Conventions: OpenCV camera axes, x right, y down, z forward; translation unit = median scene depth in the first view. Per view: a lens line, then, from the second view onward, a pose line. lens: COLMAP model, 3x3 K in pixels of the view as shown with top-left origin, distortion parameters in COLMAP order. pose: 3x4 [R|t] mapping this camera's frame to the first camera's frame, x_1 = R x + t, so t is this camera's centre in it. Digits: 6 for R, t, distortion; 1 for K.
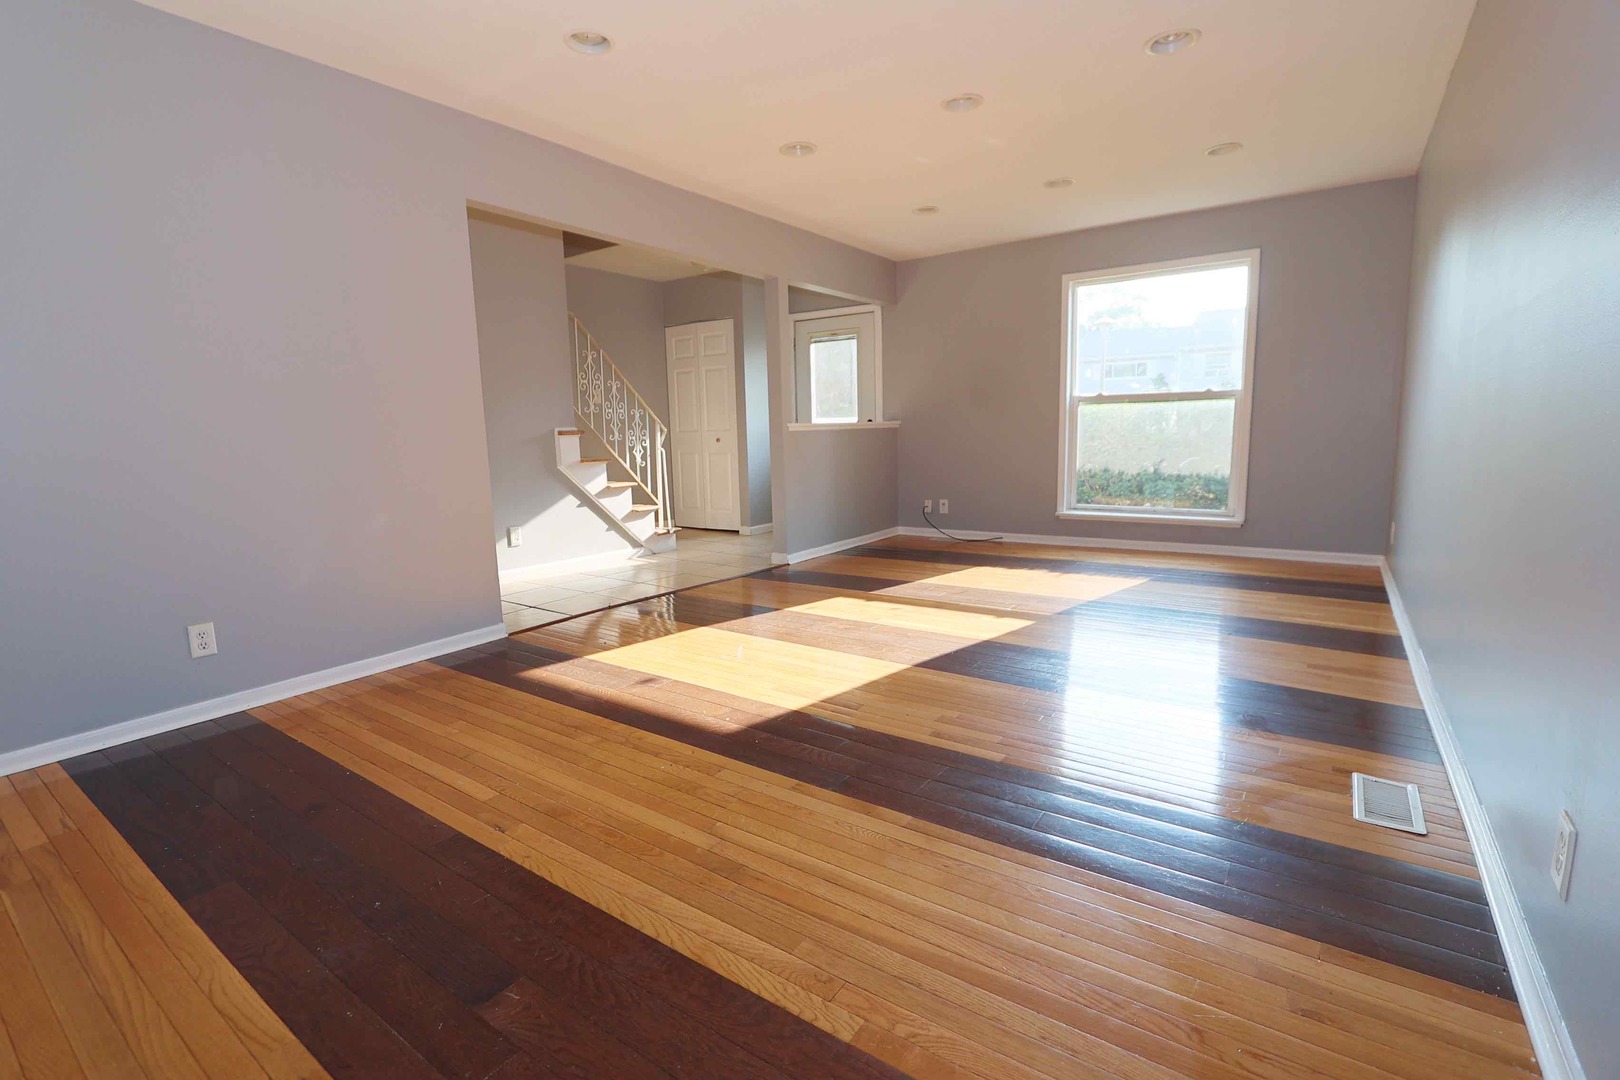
lens RADIAL K [[737.3, 0, 803.4], [0, 737.3, 540.1], [0, 0, 1]] dist [-0.011983, -0.000259]
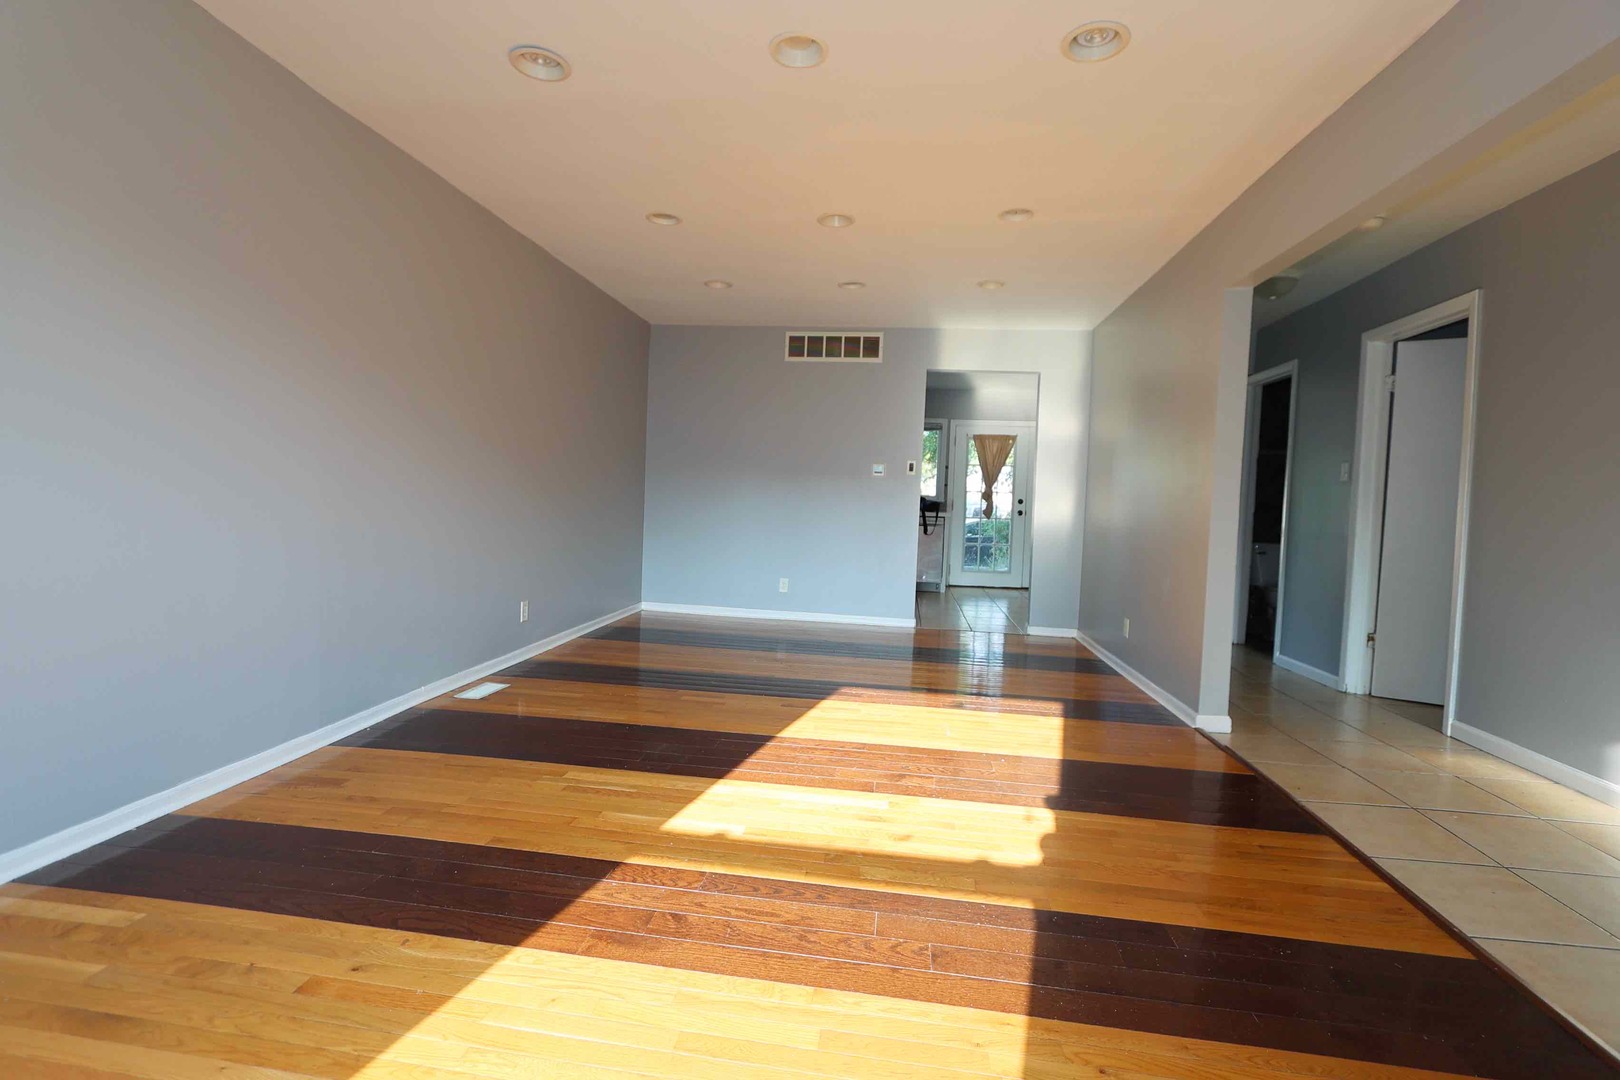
lens RADIAL K [[737.3, 0, 814.8], [0, 737.3, 540.1], [0, 0, 1]] dist [-0.011983, -0.000259]
pose [[-0.881106, 0.012047, -0.472765, 0.514415], [-0.088079, 0.978004, 0.189077, -0.261199], [0.464643, 0.208238, -0.860665, 1.639025]]
